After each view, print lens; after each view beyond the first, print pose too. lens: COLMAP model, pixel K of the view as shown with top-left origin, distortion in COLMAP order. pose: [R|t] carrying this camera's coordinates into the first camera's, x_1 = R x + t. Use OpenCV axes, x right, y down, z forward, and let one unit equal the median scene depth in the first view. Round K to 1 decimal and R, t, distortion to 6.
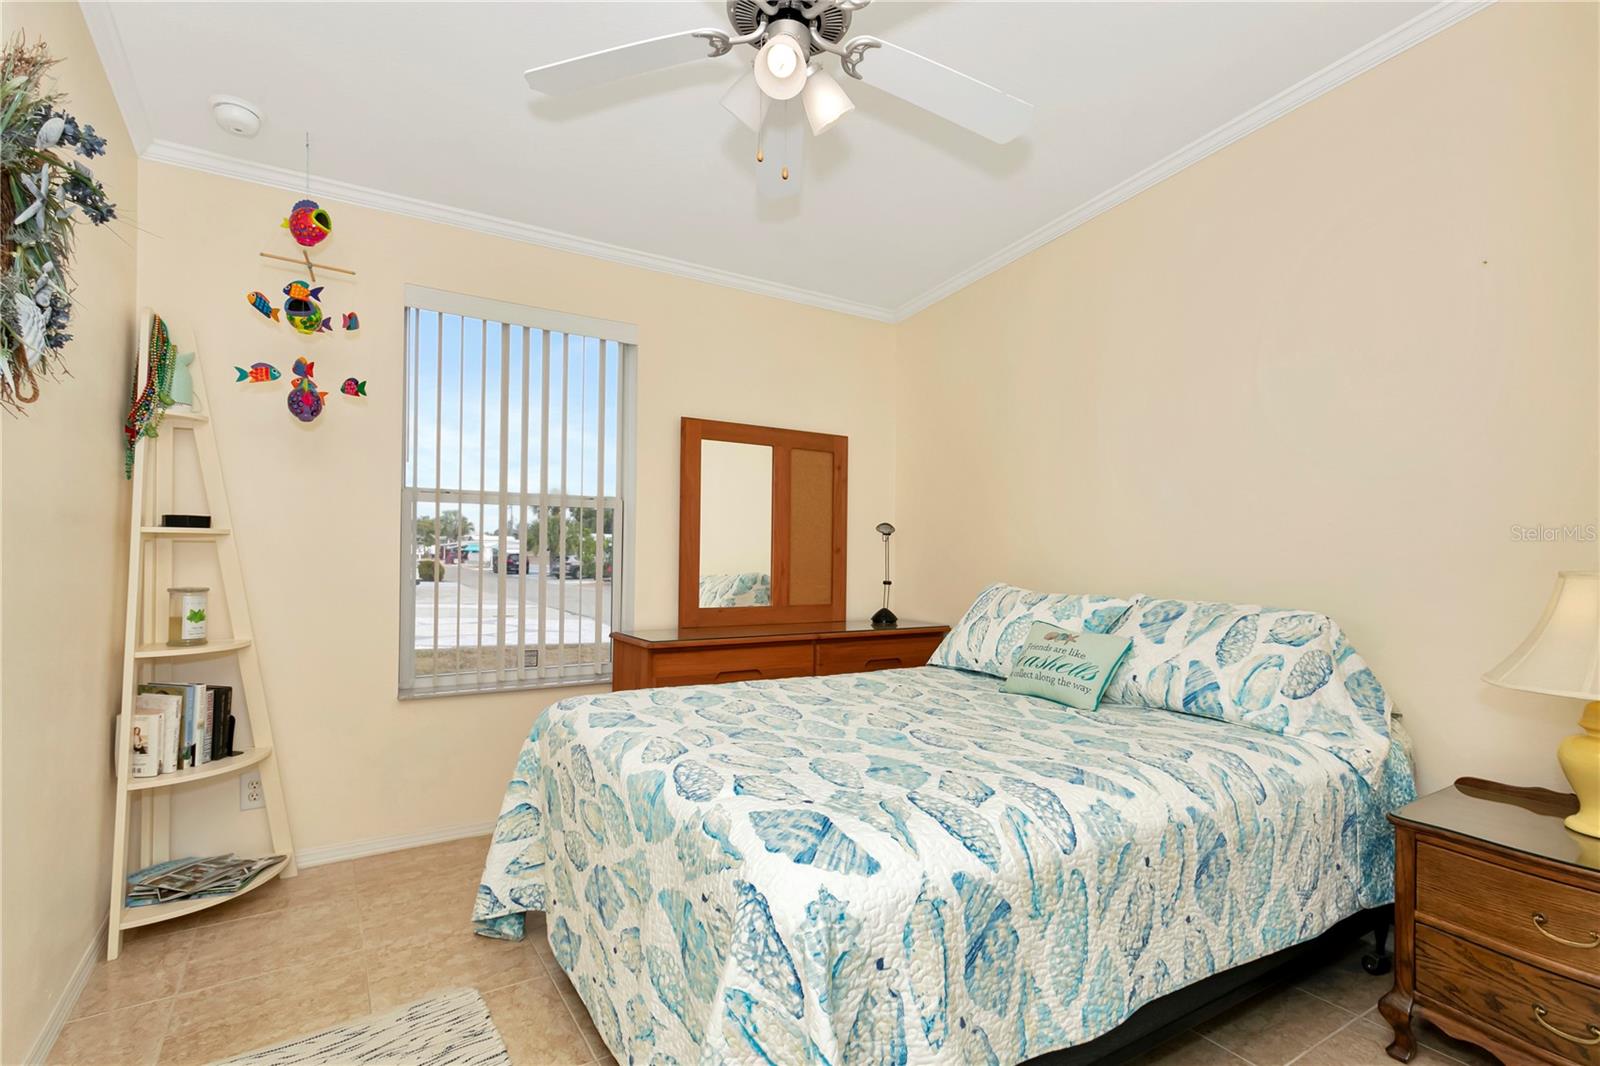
lens RADIAL K [[783.1, 0, 802.5], [0, 783.1, 541.1], [0, 0, 1]] dist [0.001049, 0.000739]
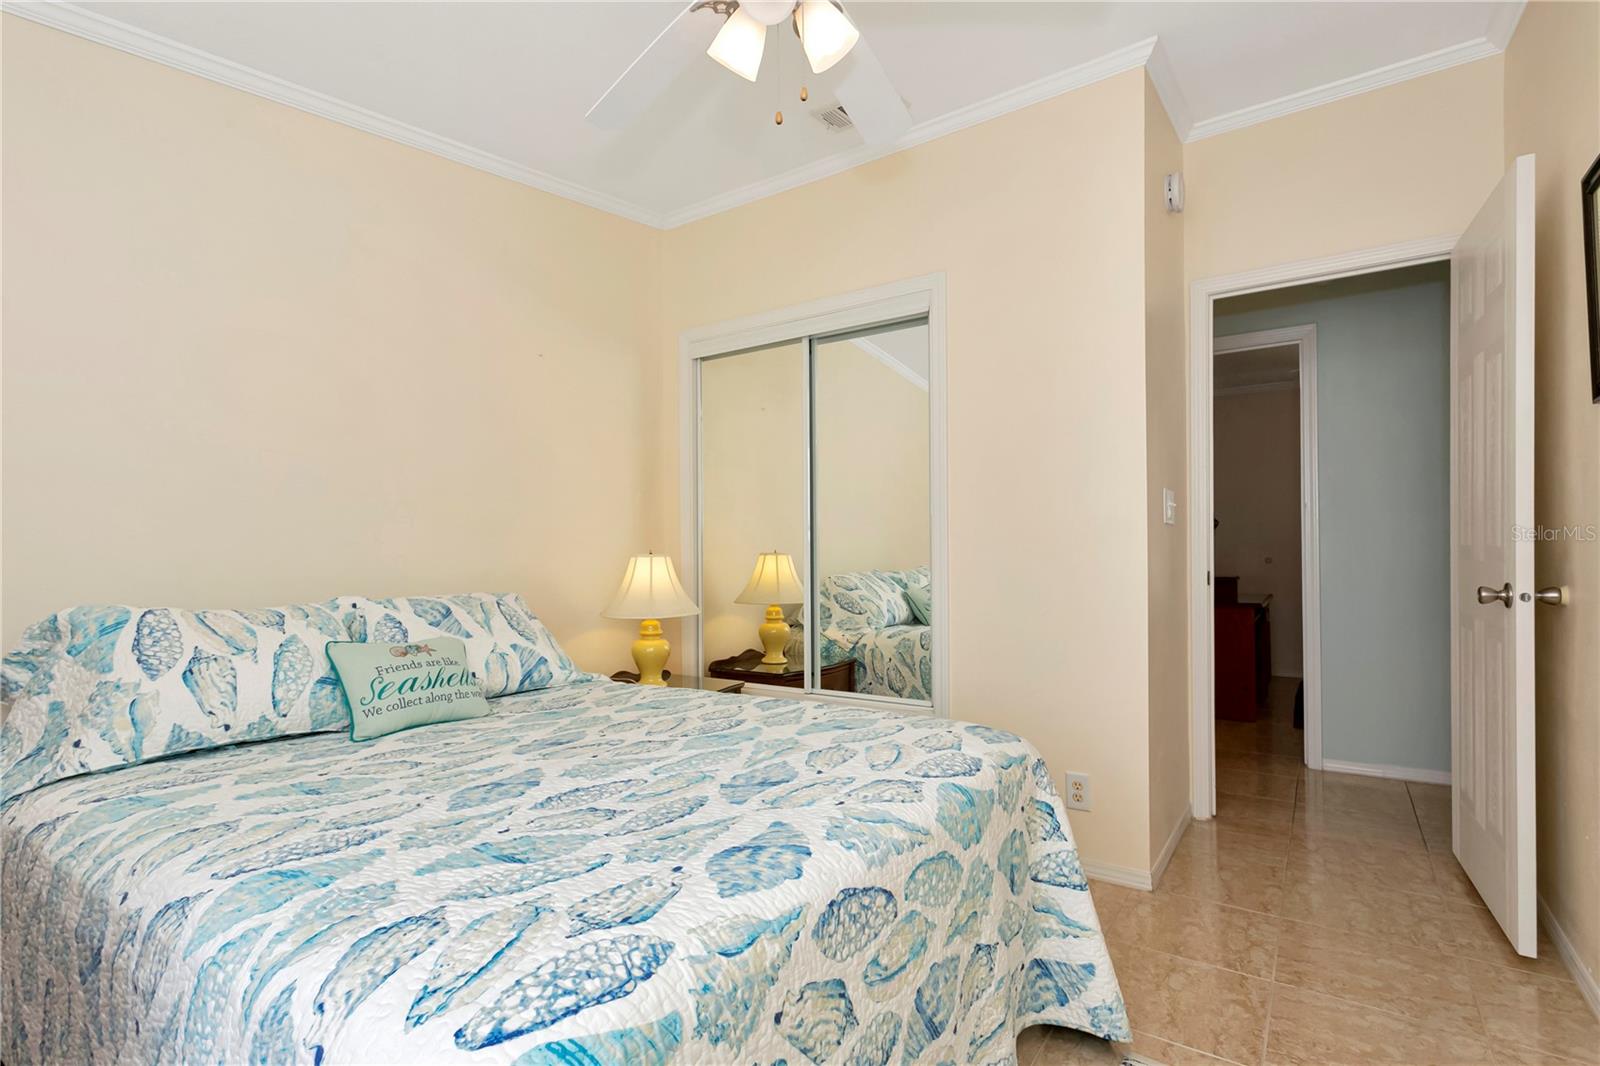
lens RADIAL K [[783.1, 0, 802.5], [0, 783.1, 541.1], [0, 0, 1]] dist [0.001049, 0.000739]
pose [[-0.389825, -0.002636, 0.920885, -0.710547], [-0.003836, 0.999992, 0.001239, 0.004102], [-0.920881, -0.003050, -0.389832, 1.110141]]
